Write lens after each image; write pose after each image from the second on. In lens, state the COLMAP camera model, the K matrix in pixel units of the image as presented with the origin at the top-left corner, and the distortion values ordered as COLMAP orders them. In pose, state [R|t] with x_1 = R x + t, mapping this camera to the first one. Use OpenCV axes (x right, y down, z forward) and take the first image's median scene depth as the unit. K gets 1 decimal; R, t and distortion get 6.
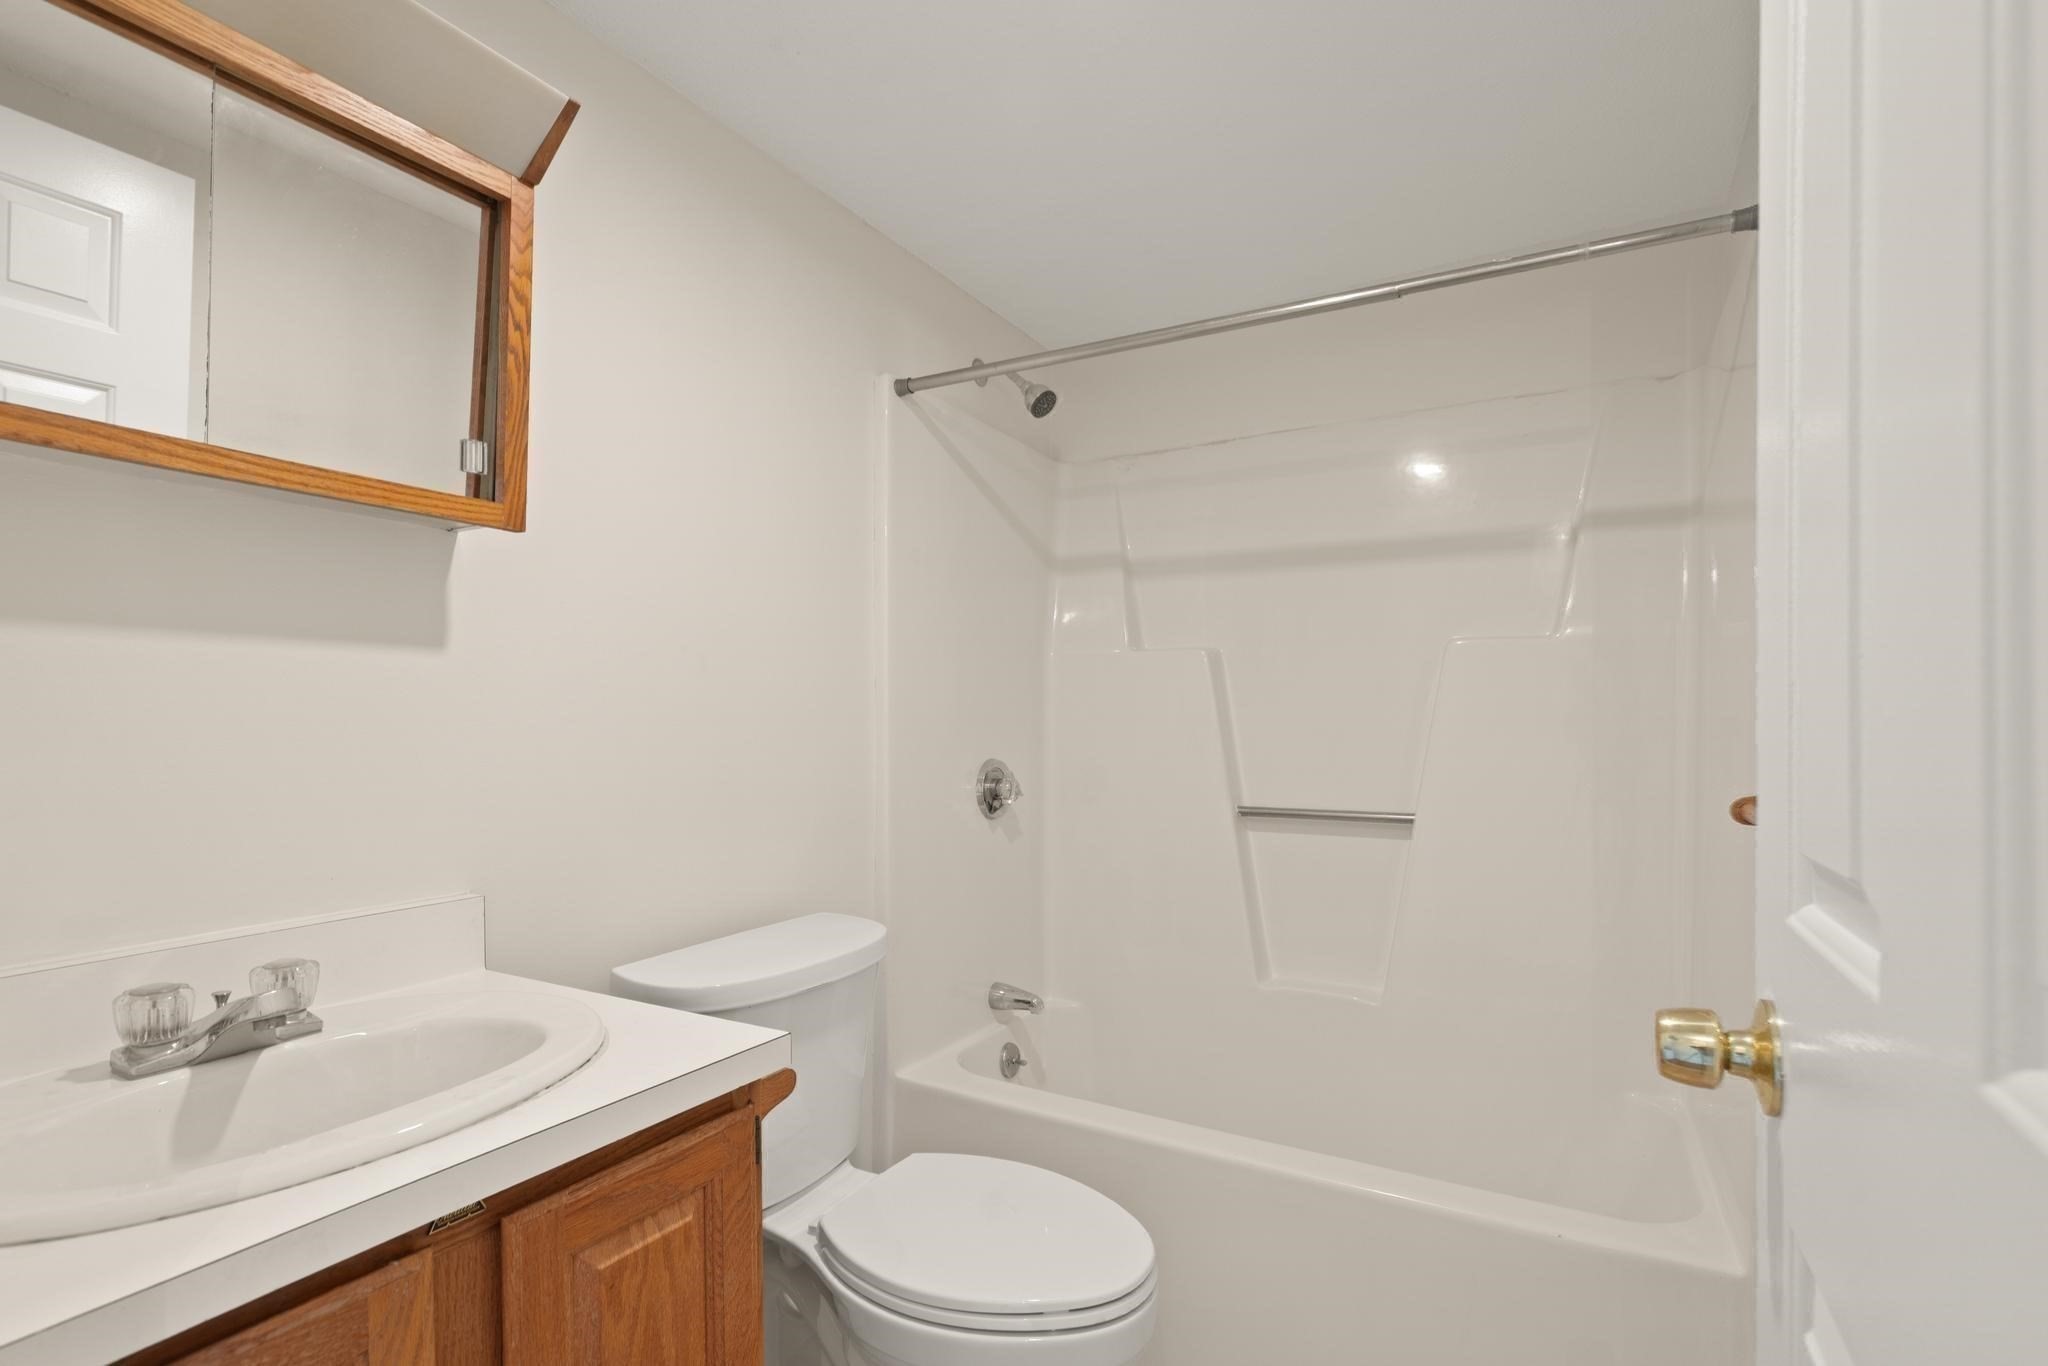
lens RADIAL K [[953.2, 0, 1031.9], [0, 953.2, 702.6], [0, 0, 1]] dist [0.005399, -0.001128]
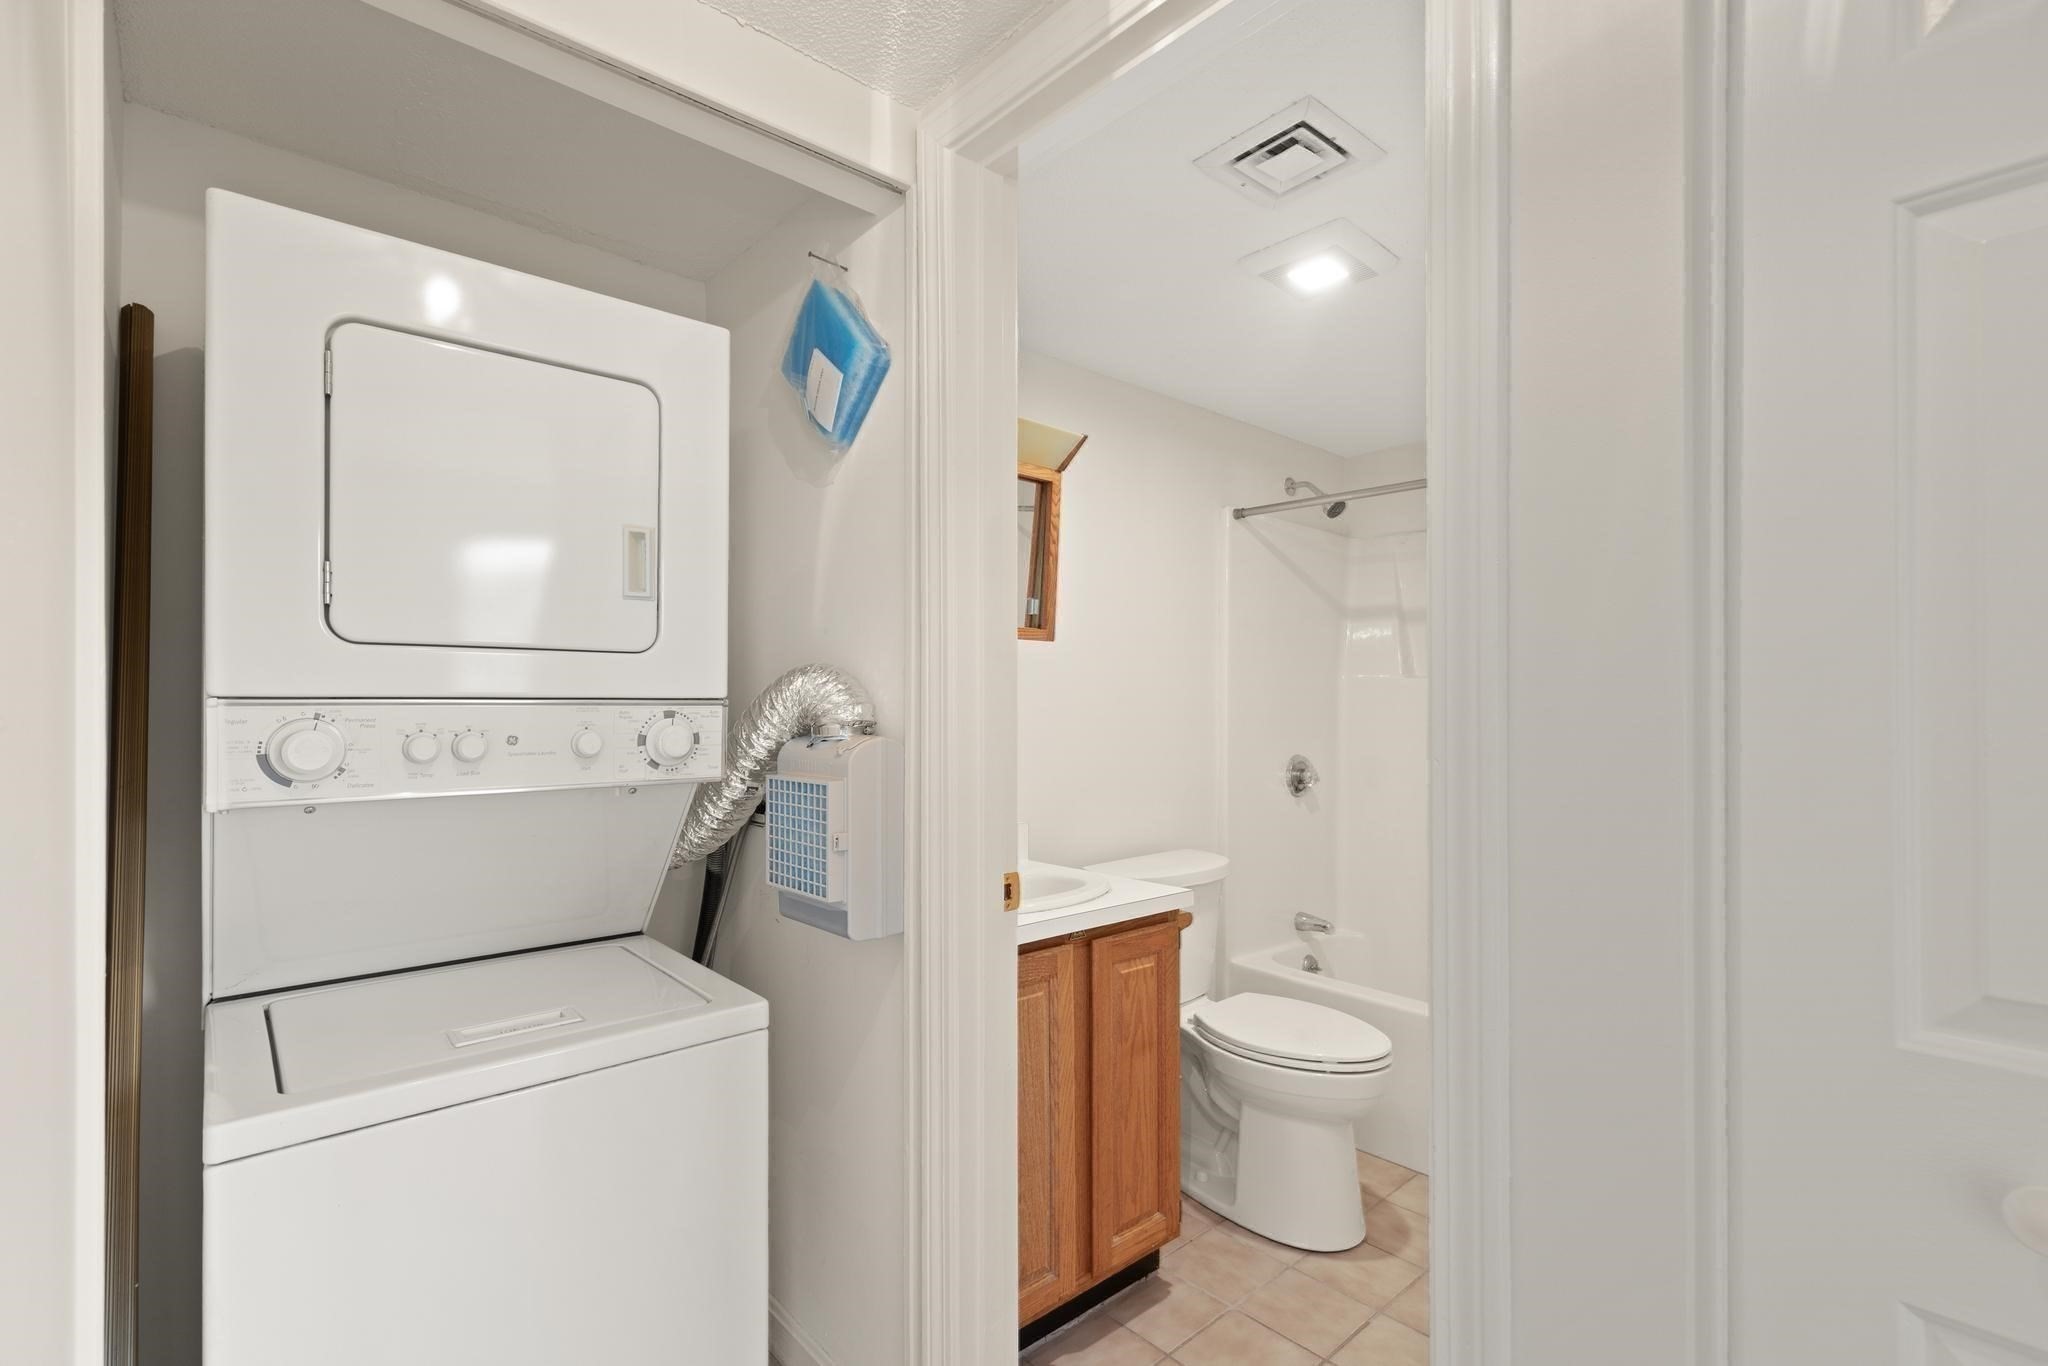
lens RADIAL K [[953.2, 0, 1031.9], [0, 953.2, 702.6], [0, 0, 1]] dist [0.005399, -0.001128]
pose [[0.949017, 0.006443, -0.315160, 0.043017], [-0.000326, 0.999811, 0.019457, -0.068268], [0.315226, -0.018363, 0.948839, -0.697119]]
